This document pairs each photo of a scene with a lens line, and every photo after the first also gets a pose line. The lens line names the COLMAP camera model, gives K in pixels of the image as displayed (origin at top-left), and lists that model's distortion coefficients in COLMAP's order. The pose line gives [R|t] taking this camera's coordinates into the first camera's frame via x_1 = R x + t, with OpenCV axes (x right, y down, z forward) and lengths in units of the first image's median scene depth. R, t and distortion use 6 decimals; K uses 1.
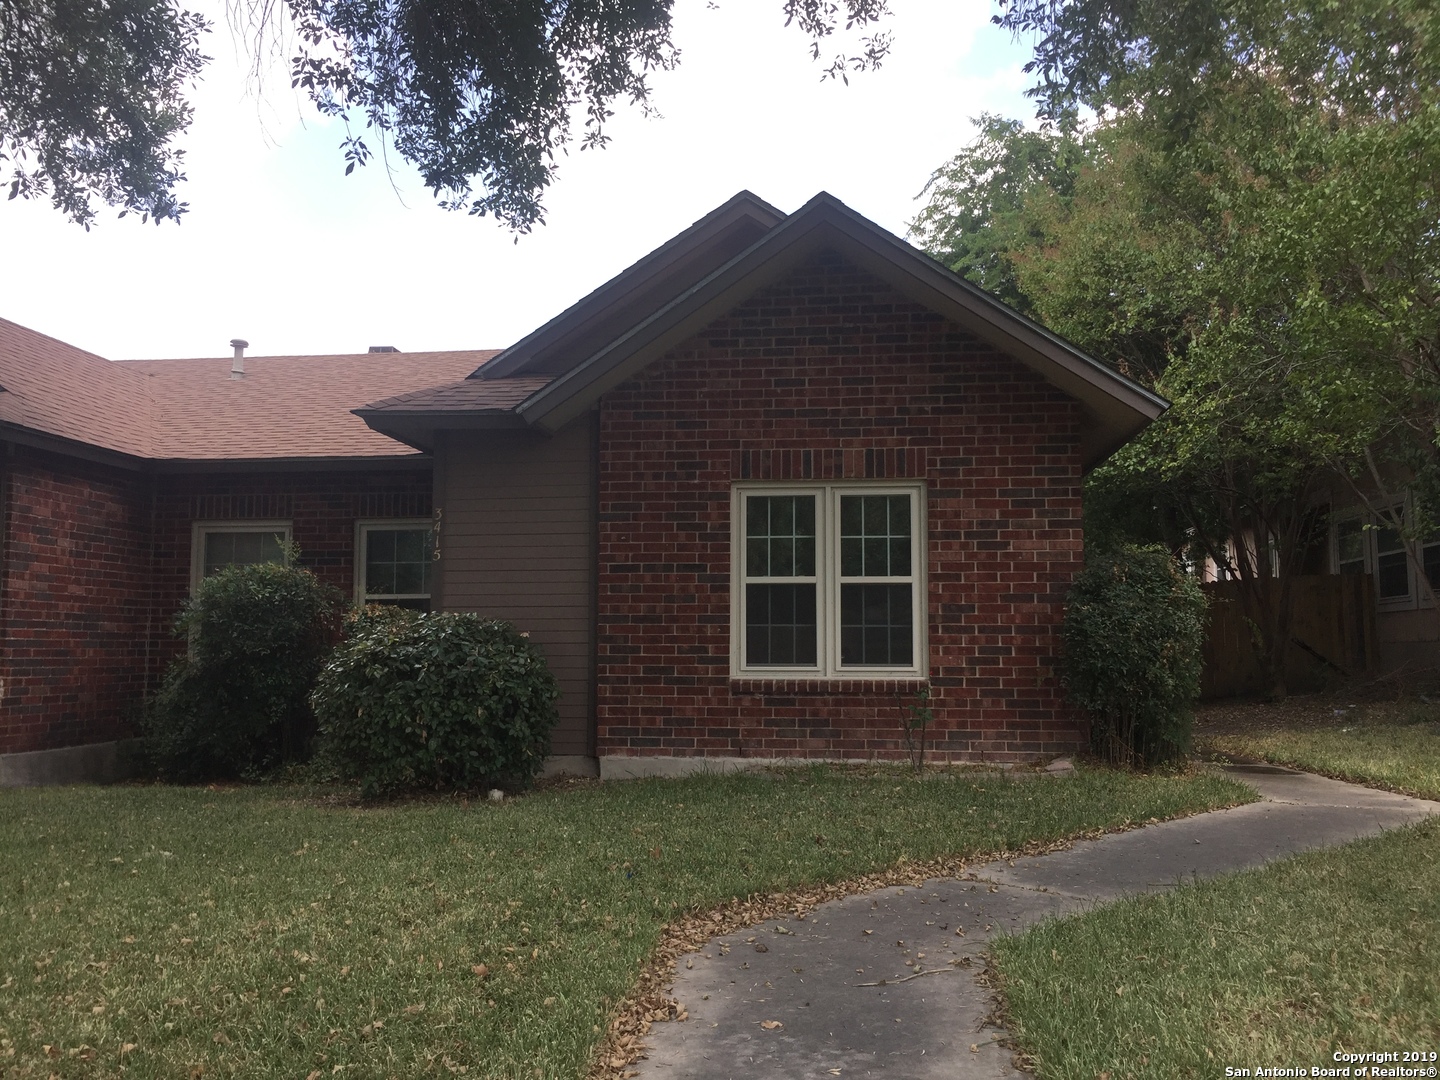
lens RADIAL K [[1229.9, 0, 720.2], [0, 1229.9, 544.5], [0, 0, 1]] dist [0.056931, -0.071611]
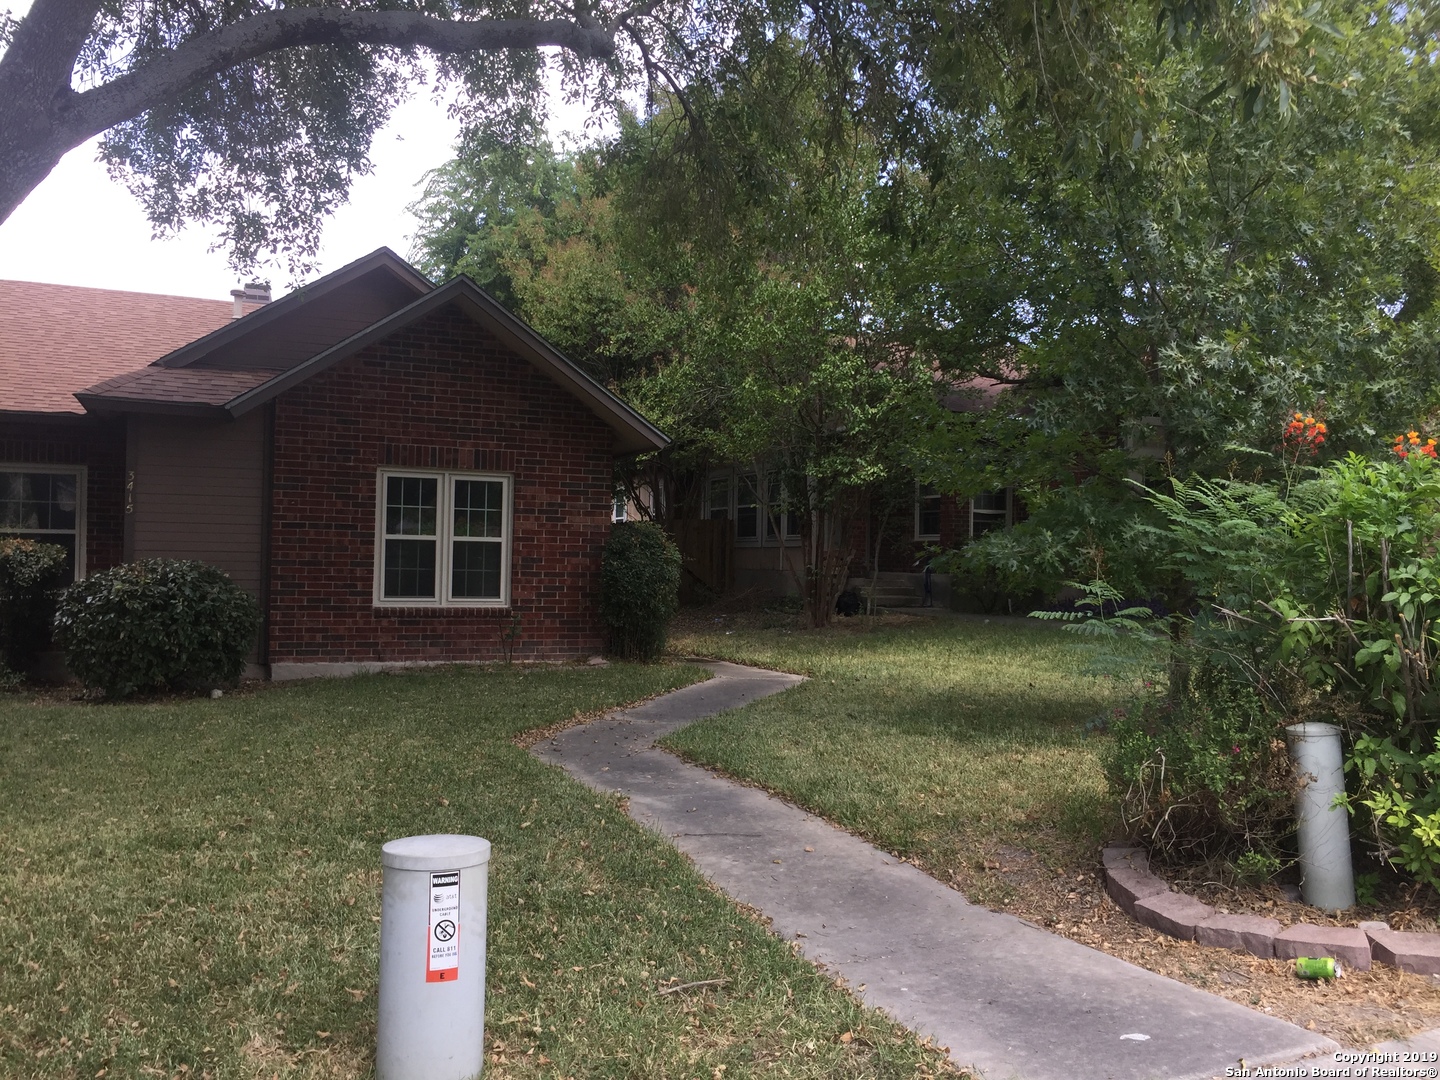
lens RADIAL K [[1229.9, 0, 719.8], [0, 1229.9, 538.3], [0, 0, 1]] dist [0.056931, -0.071611]
pose [[0.872012, 0.024838, 0.488854, -0.337729], [-0.062539, 0.996180, 0.060942, -0.079407], [-0.485473, -0.083715, 0.870234, -0.413664]]
